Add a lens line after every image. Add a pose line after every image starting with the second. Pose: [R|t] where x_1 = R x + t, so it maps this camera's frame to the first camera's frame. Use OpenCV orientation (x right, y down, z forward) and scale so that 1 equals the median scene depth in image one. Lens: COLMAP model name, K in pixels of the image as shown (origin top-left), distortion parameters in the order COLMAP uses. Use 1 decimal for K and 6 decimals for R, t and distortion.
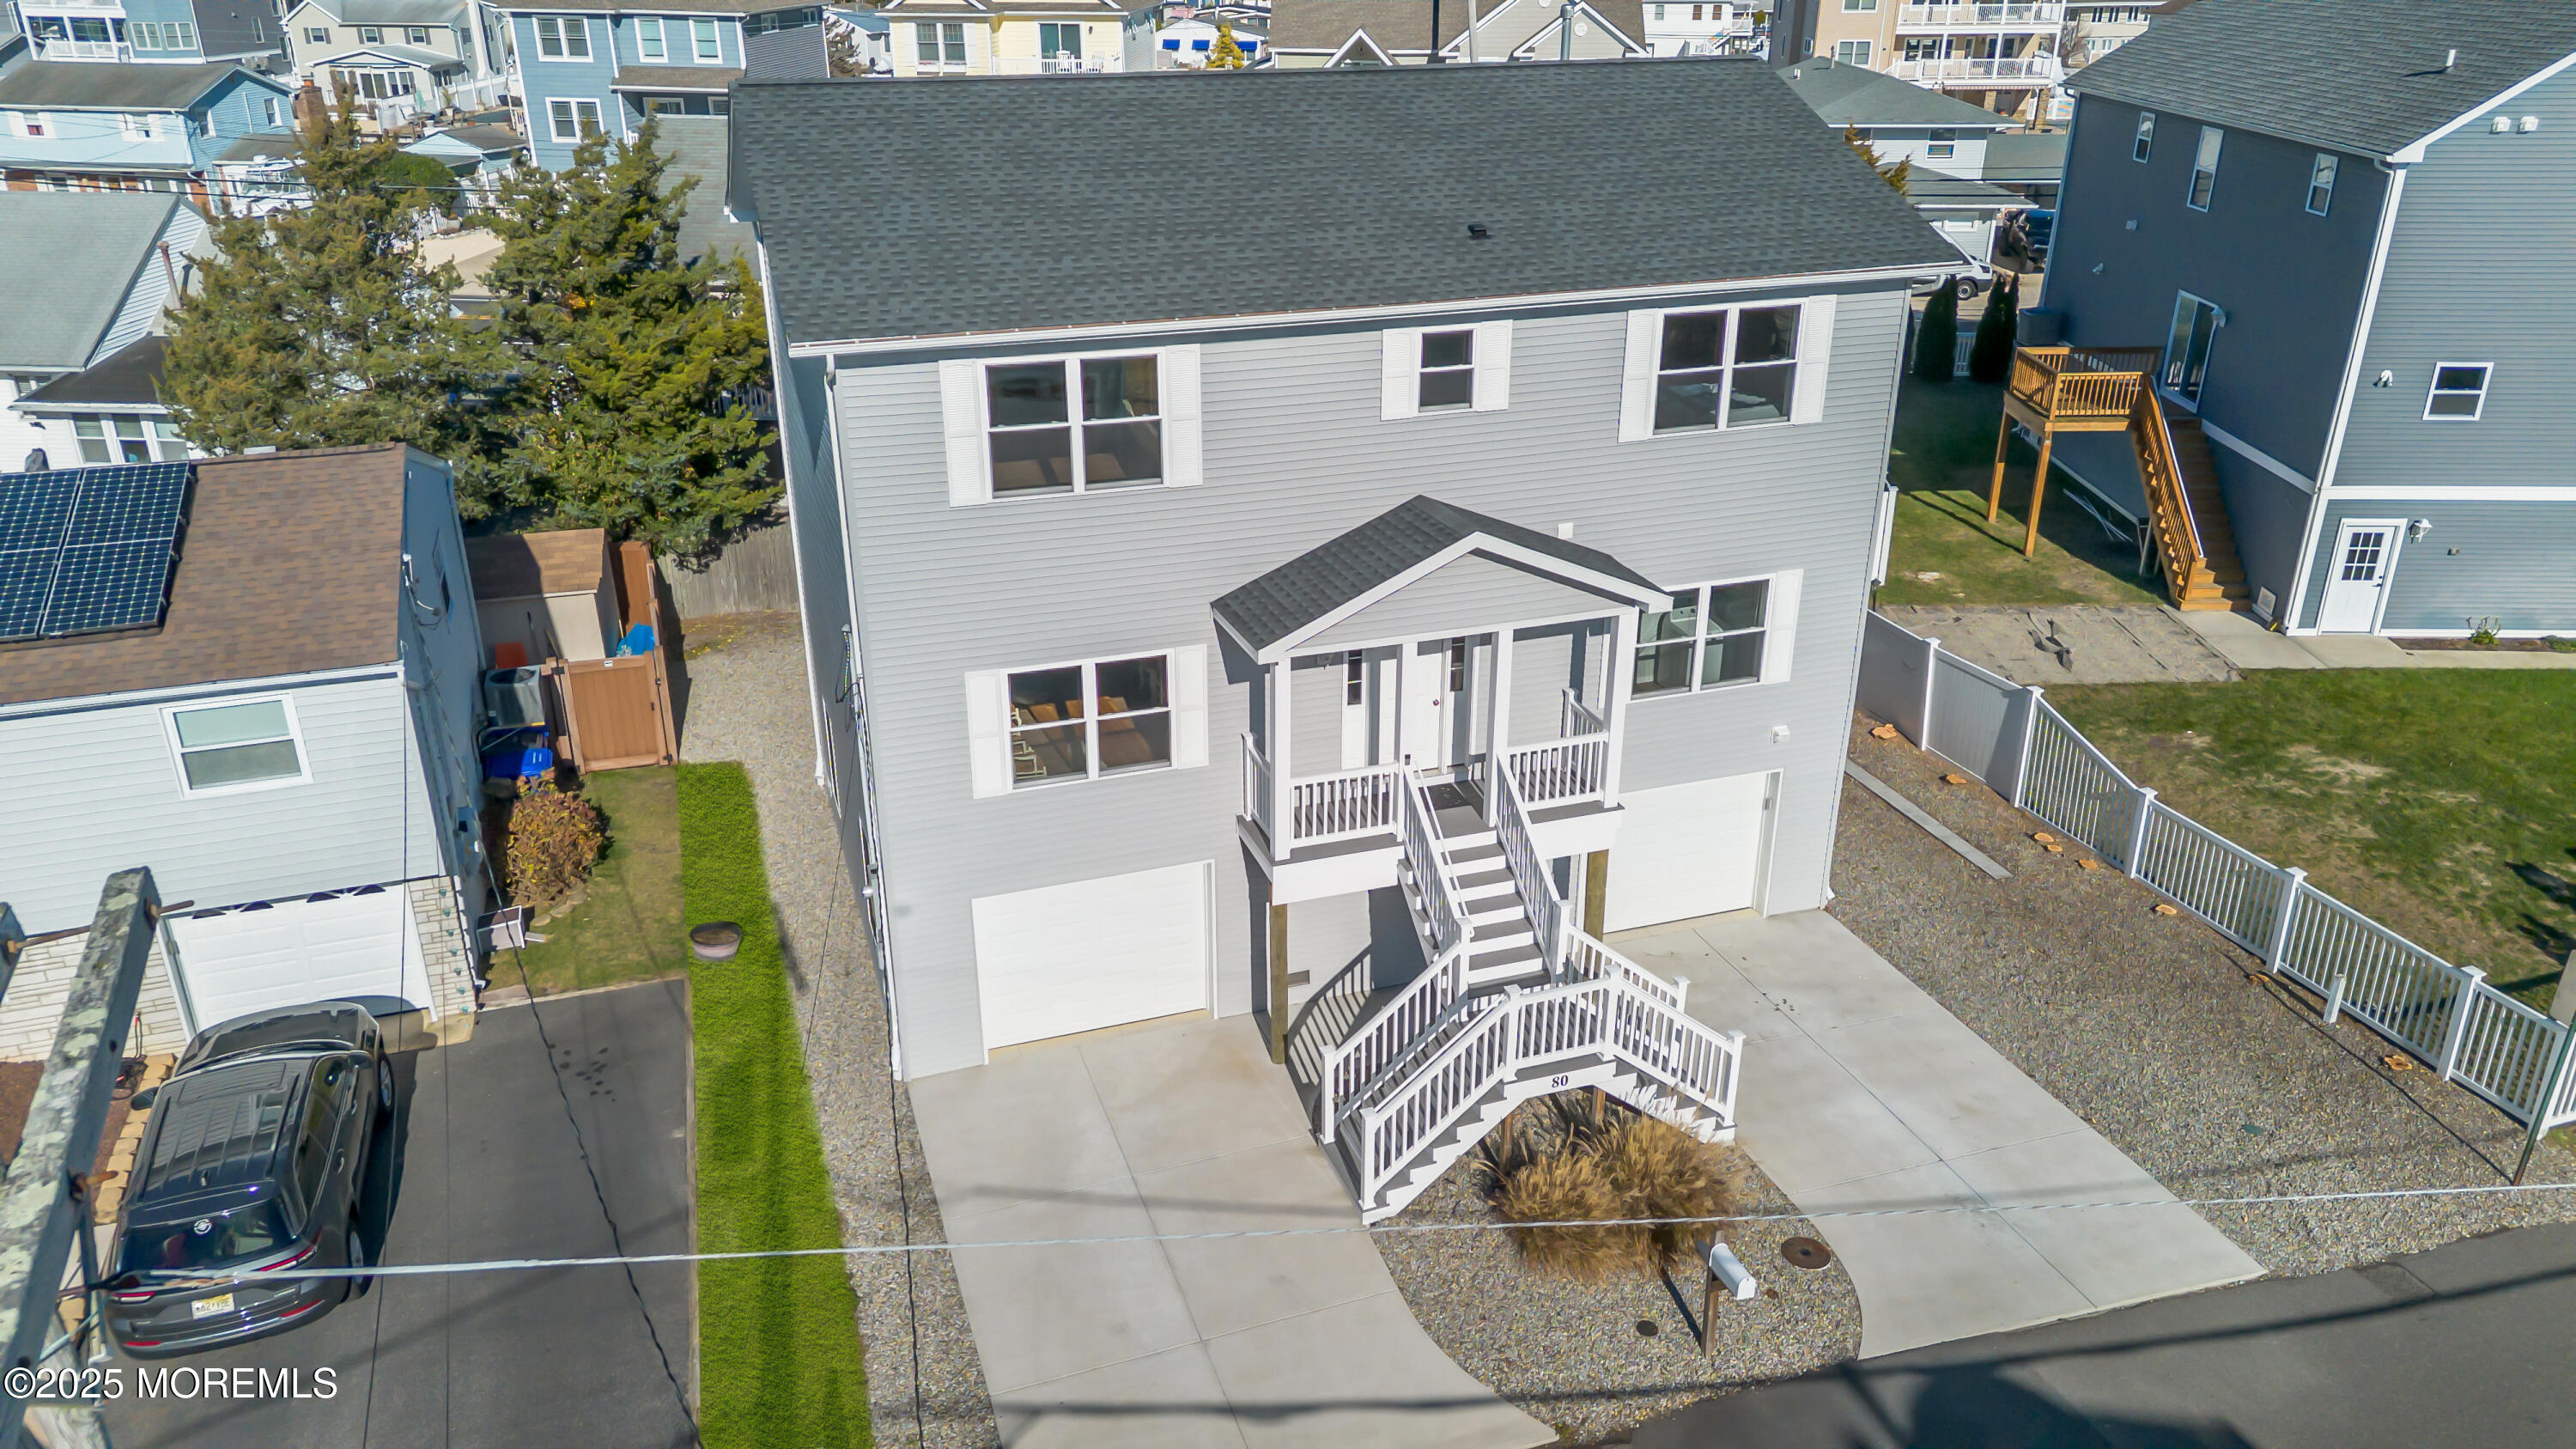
lens RADIAL K [[1814.0, 0, 1288.4], [0, 1814.0, 709.1], [0, 0, 1]] dist [0.097146, -0.100307]
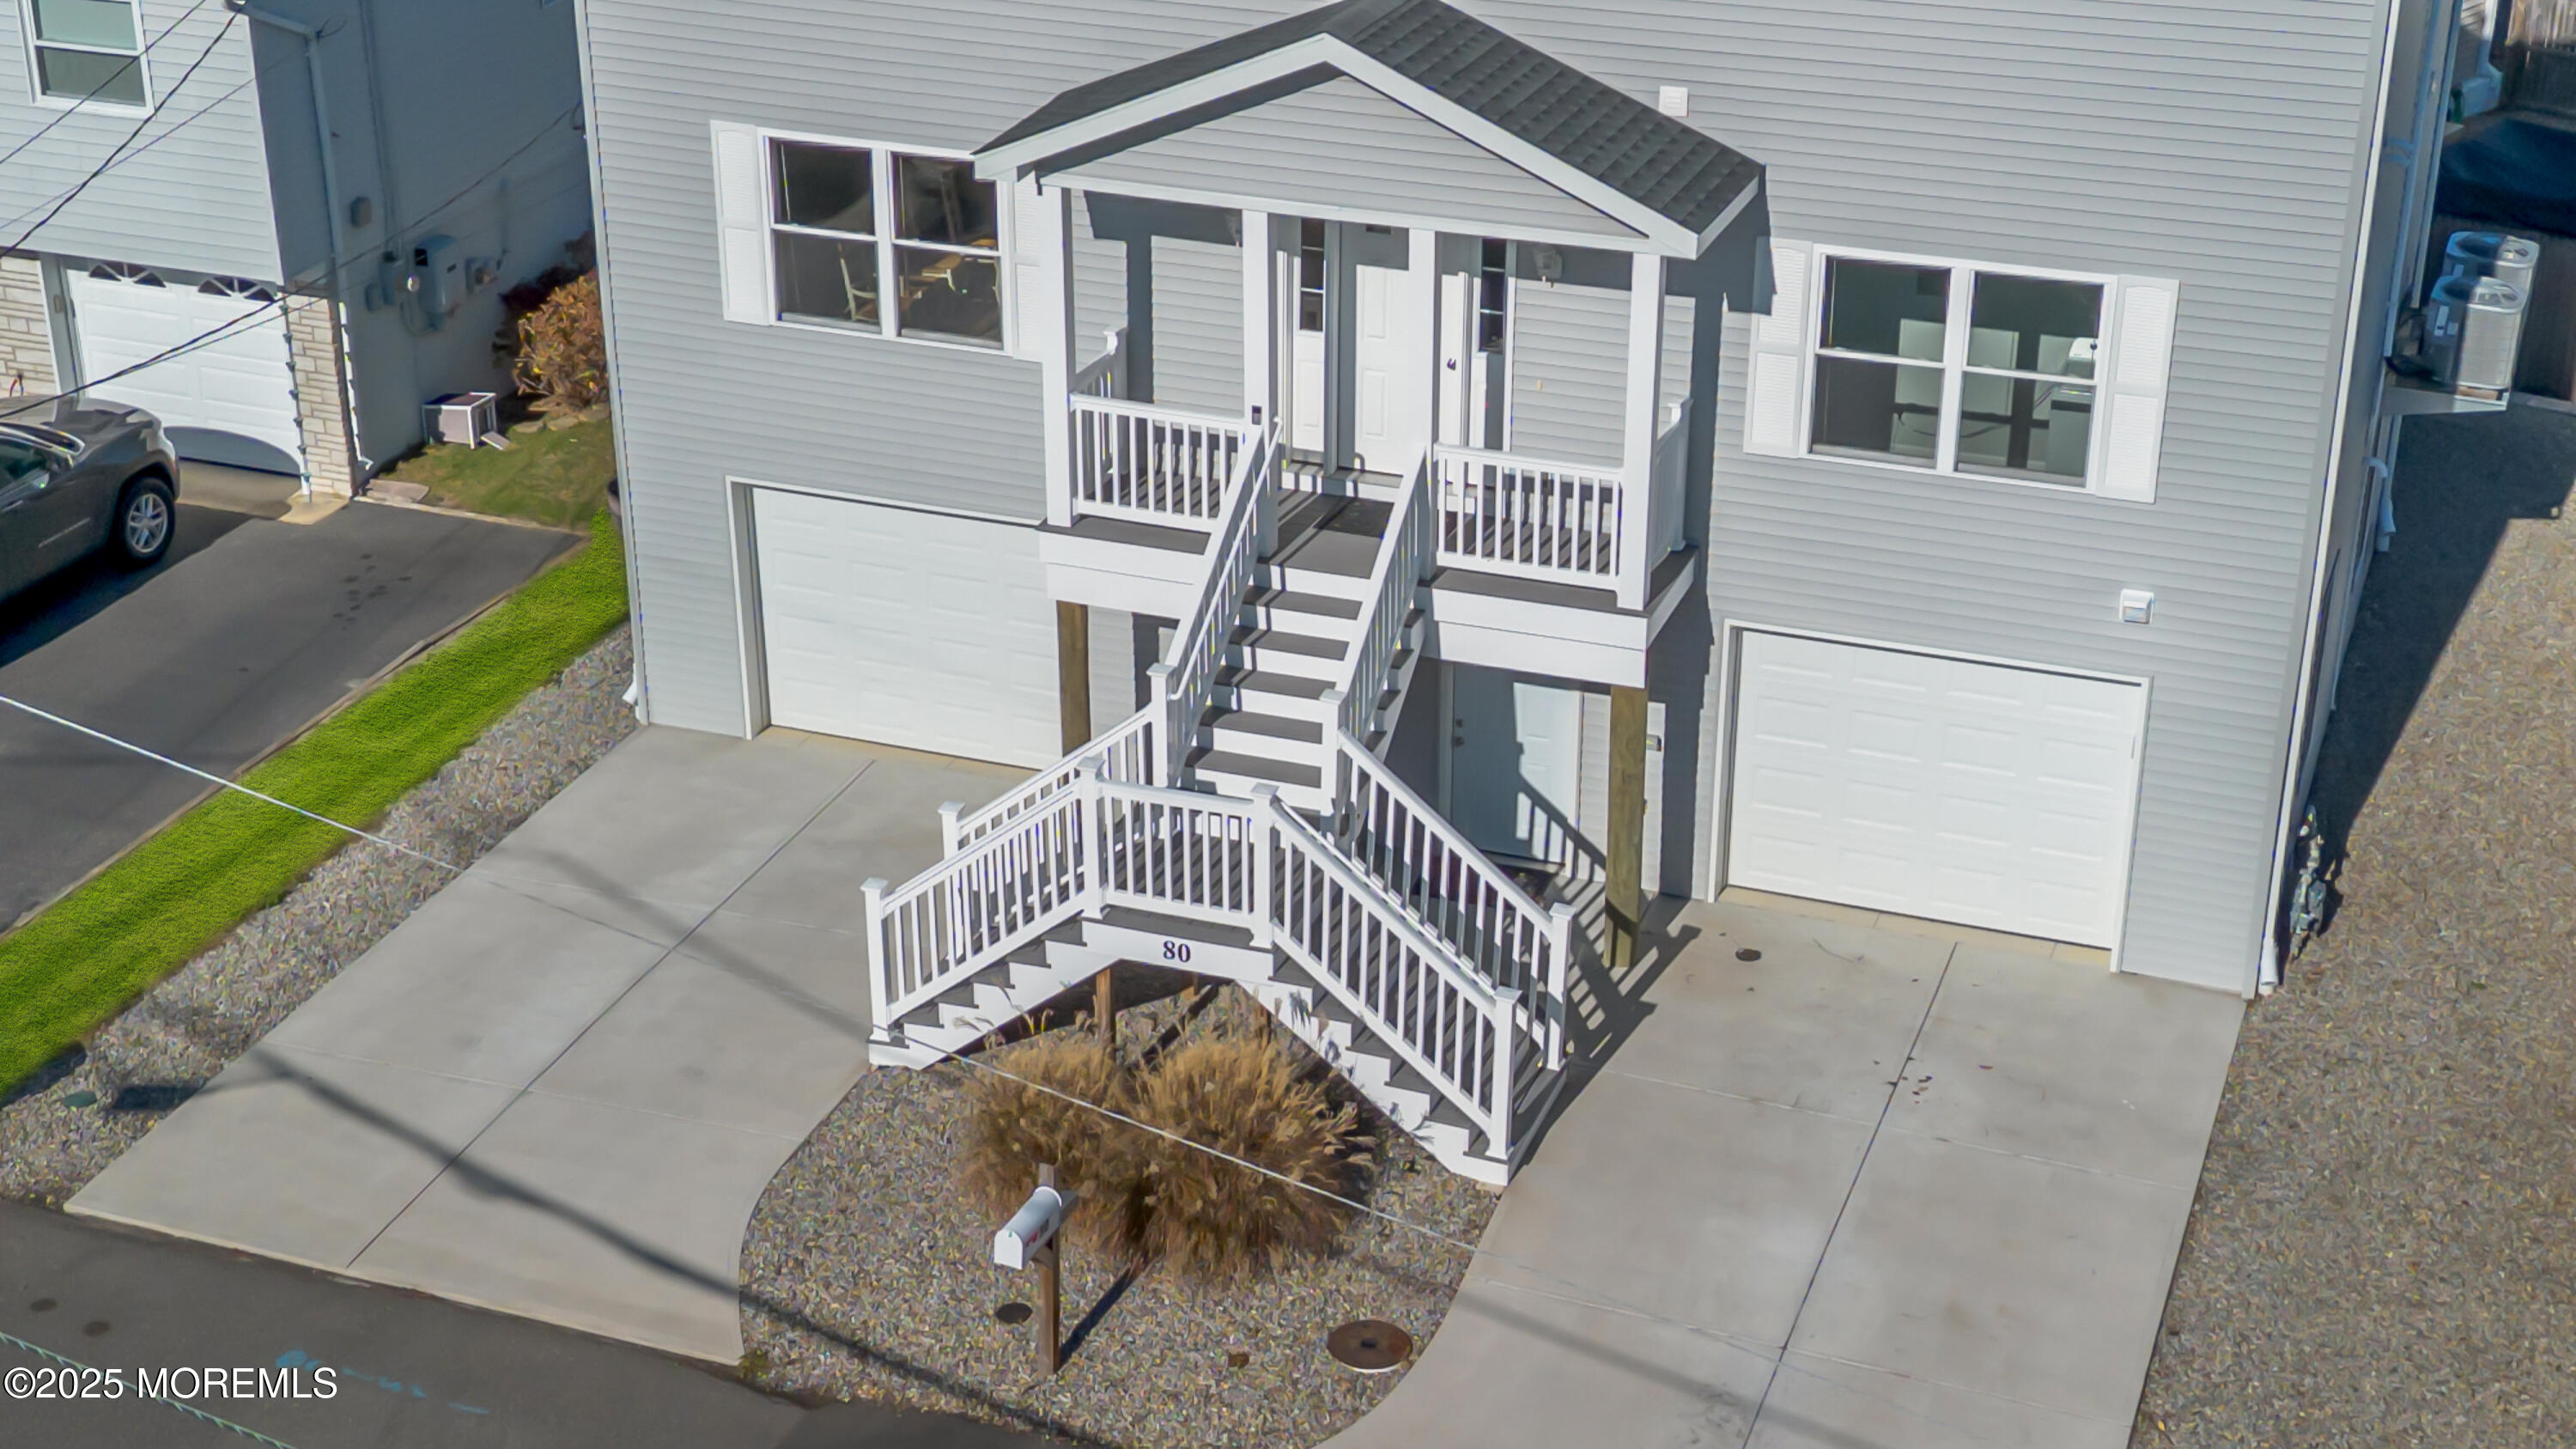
lens RADIAL K [[3580.9, 0, 1288.0], [0, 3580.9, 724.5], [0, 0, 1]] dist [0.192183, -0.474128]
pose [[0.770193, 0.272797, -0.576528, 0.776138], [-0.251731, 0.960550, 0.118213, -0.016374], [0.586032, 0.054083, 0.808481, 0.054535]]
